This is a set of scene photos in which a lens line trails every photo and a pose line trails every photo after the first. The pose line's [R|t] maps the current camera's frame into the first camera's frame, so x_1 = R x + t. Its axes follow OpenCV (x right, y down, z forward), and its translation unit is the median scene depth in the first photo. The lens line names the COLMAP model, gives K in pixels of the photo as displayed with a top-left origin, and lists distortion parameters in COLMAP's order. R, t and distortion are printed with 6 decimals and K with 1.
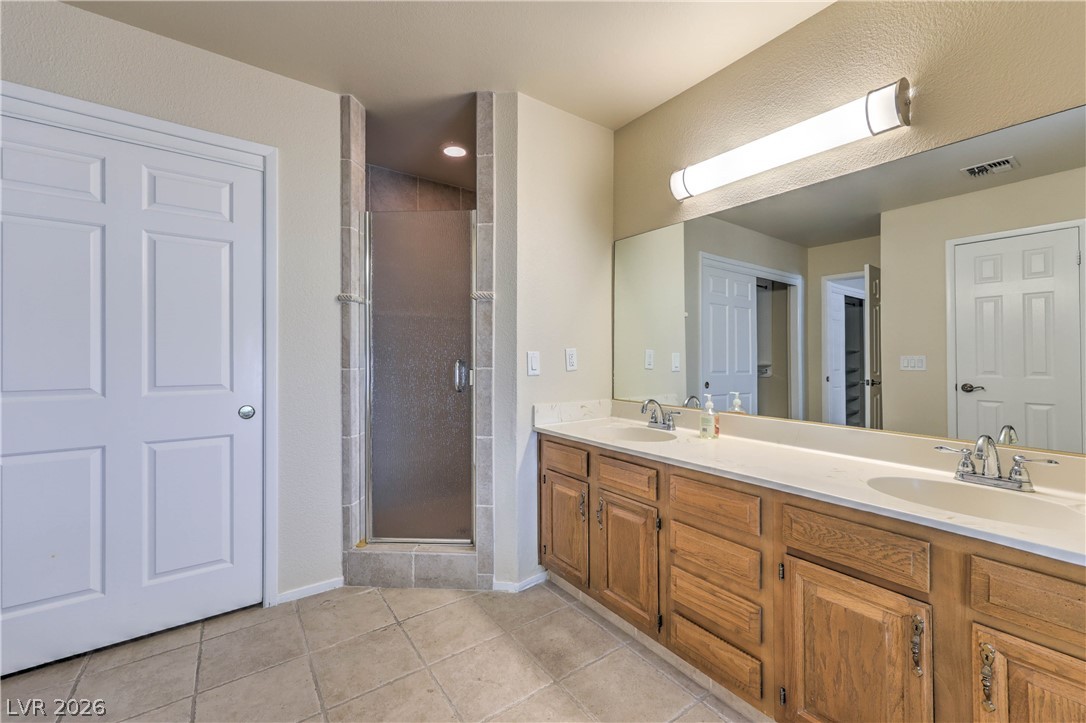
lens RADIAL K [[436.4, 0, 539.5], [0, 436.4, 361.7], [0, 0, 1]] dist [0.002304, 0.001349]
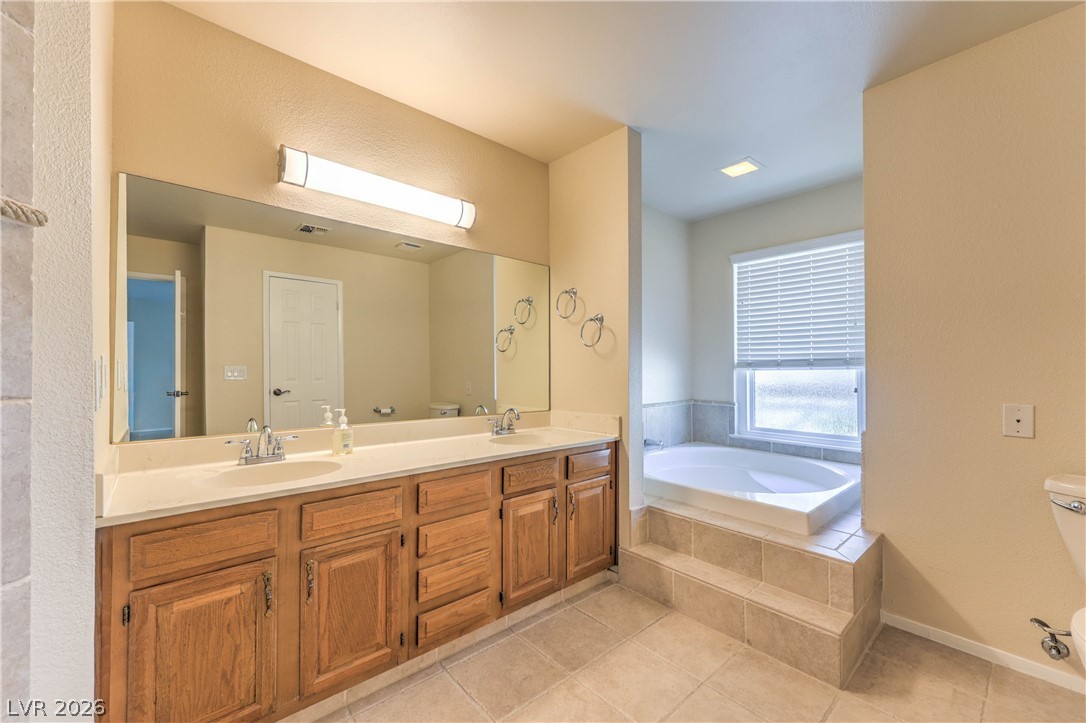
lens RADIAL K [[436.4, 0, 547.5], [0, 436.4, 364.6], [0, 0, 1]] dist [0.002304, 0.001349]
pose [[-0.111475, 0.005474, 0.993752, -0.717637], [0.007166, 0.999963, -0.004704, -0.016915], [-0.993741, 0.006597, -0.111510, 0.758787]]
